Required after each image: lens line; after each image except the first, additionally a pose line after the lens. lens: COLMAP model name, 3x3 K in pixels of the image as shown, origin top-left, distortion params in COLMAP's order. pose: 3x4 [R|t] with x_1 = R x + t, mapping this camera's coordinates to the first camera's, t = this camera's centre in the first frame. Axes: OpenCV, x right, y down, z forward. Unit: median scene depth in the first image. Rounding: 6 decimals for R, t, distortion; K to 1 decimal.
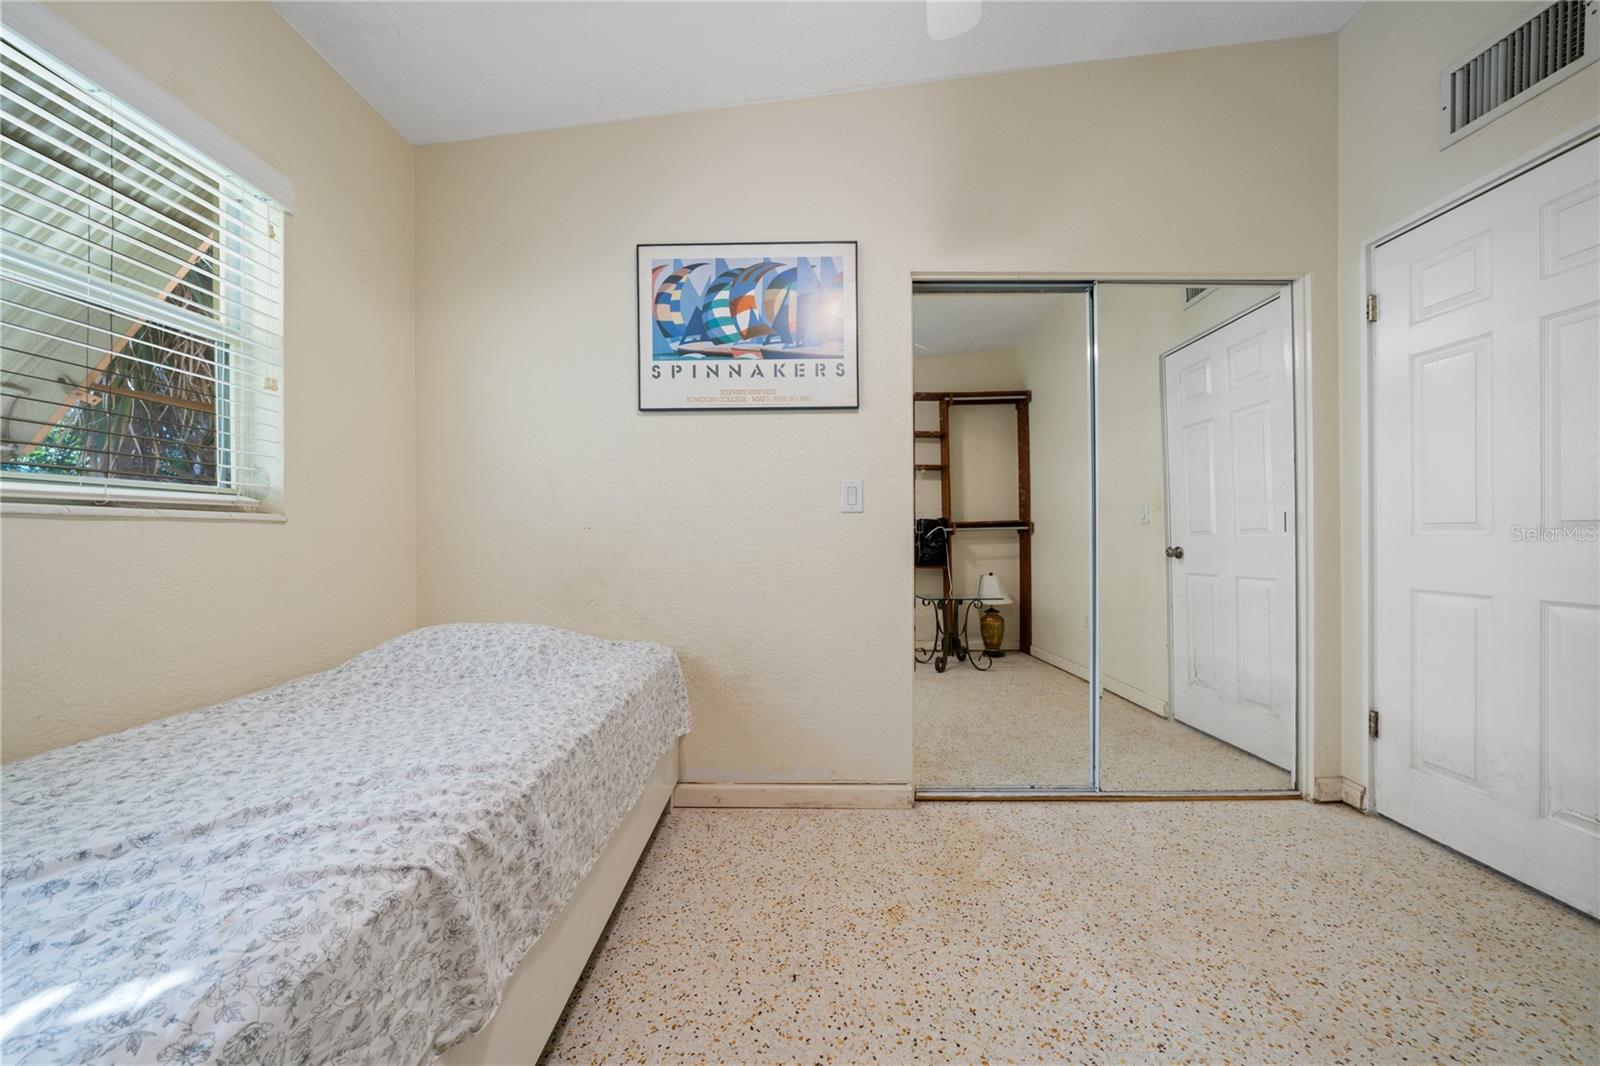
lens RADIAL K [[541.4, 0, 800.8], [0, 541.4, 538.8], [0, 0, 1]] dist [-0.007143, 0.000146]
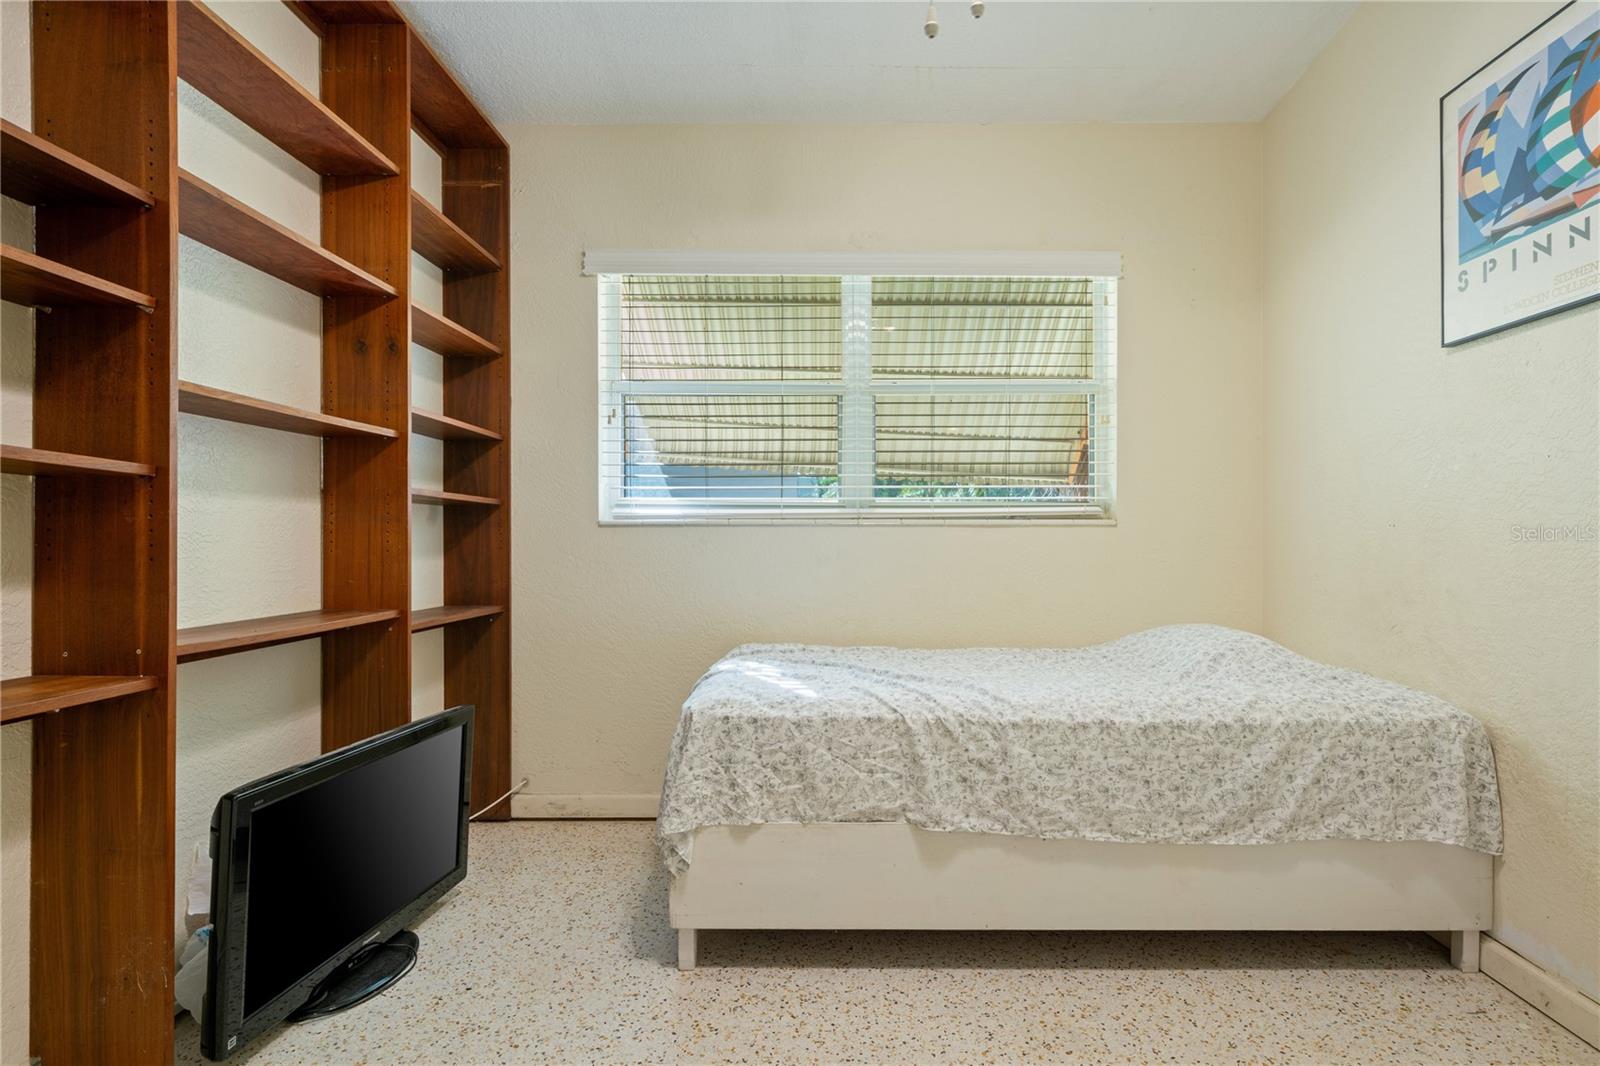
lens RADIAL K [[779.3, 0, 826.9], [0, 779.3, 545.3], [0, 0, 1]] dist [-0.000353, 0.002041]
pose [[-0.000080, 0.012139, -0.999926, 0.666018], [-0.003227, 0.999921, 0.012139, -0.003284], [0.999995, 0.003228, -0.000041, 0.245873]]
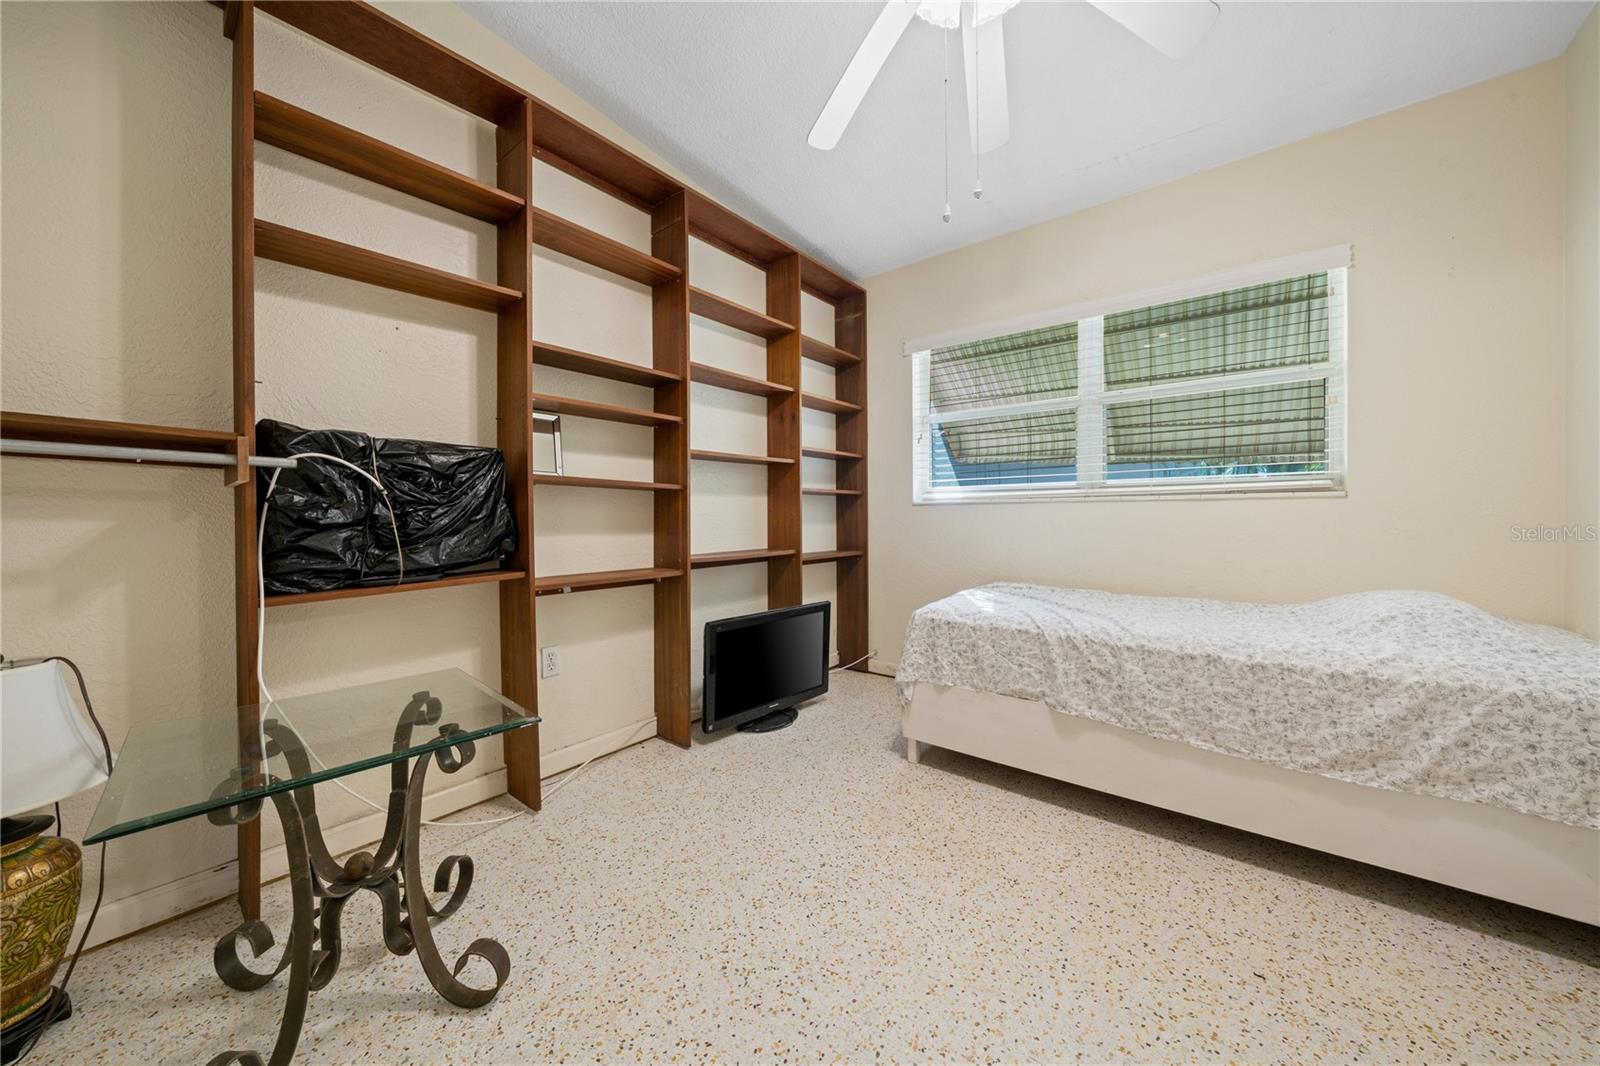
lens RADIAL K [[541.4, 0, 806.6], [0, 541.4, 525.7], [0, 0, 1]] dist [-0.007143, 0.000146]
pose [[-0.617693, 0.023911, -0.786056, 0.736831], [0.007966, 0.999677, 0.024149, -0.001128], [0.786379, 0.008655, -0.617684, 0.584912]]
